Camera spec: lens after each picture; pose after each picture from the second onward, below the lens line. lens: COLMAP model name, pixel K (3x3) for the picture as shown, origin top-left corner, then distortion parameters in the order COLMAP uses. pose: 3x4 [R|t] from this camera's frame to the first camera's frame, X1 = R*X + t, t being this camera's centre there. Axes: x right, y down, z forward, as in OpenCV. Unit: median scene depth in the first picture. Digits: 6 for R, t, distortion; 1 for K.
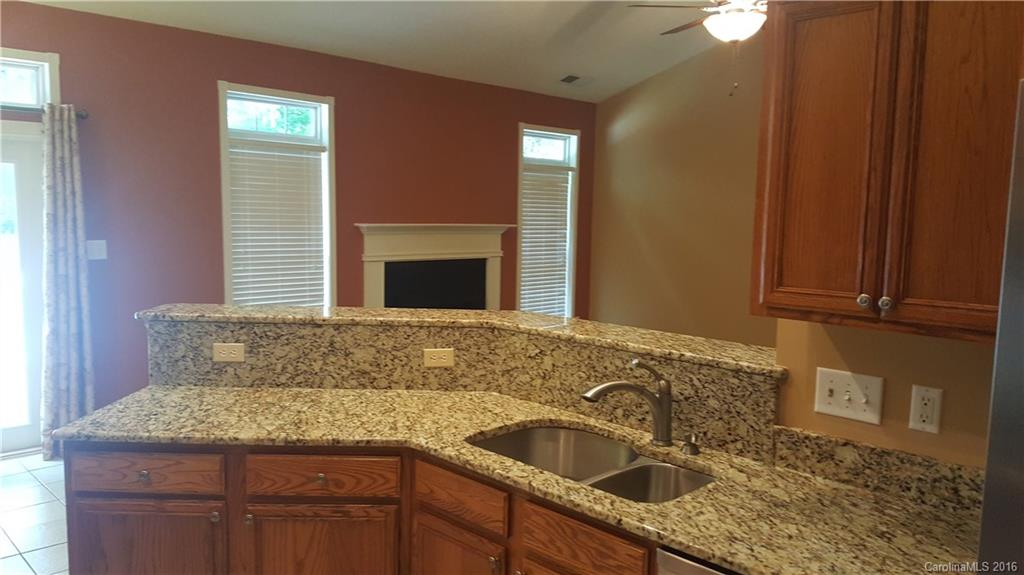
lens RADIAL K [[758.1, 0, 512.0], [0, 758.1, 287.5], [0, 0, 1]] dist [0.159998, -0.277390]
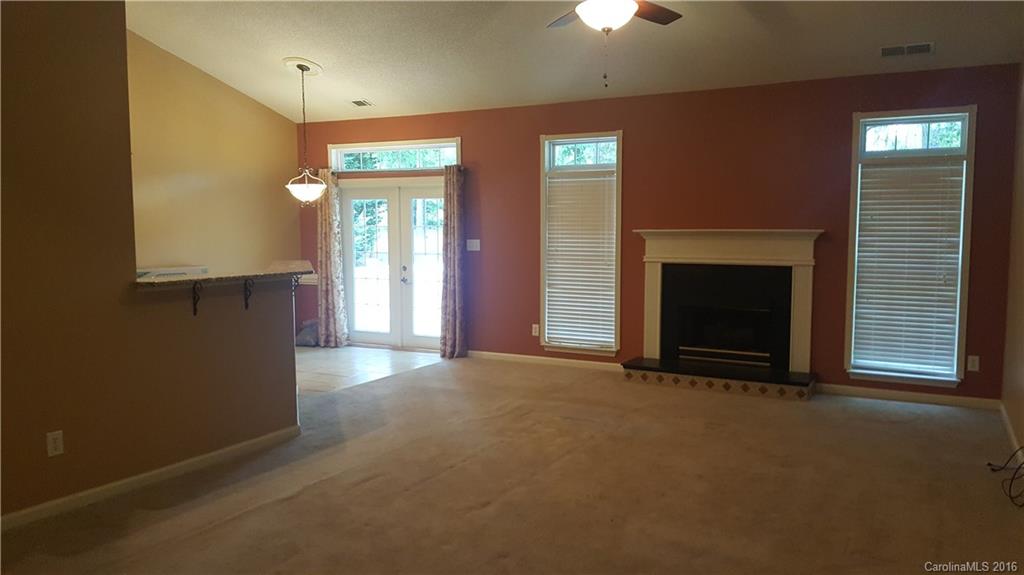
lens RADIAL K [[758.1, 0, 512.0], [0, 758.1, 287.5], [0, 0, 1]] dist [0.159998, -0.277390]
pose [[0.280199, 0.043650, -0.958949, 2.052850], [-0.103058, 0.994560, 0.015159, 0.021463], [0.954394, 0.094580, 0.283173, 1.086955]]
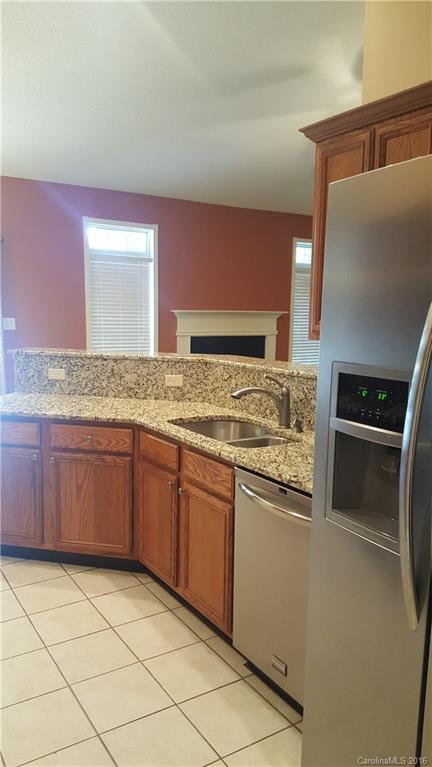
lens RADIAL K [[567.9, 0, 195.0], [0, 567.9, 383.0], [0, 0, 1]] dist [0.159998, -0.277390]
pose [[0.972647, 0.025525, -0.230883, 0.228515], [-0.020020, 0.999457, 0.026155, 0.064867], [0.231426, -0.020817, 0.972630, -0.168742]]
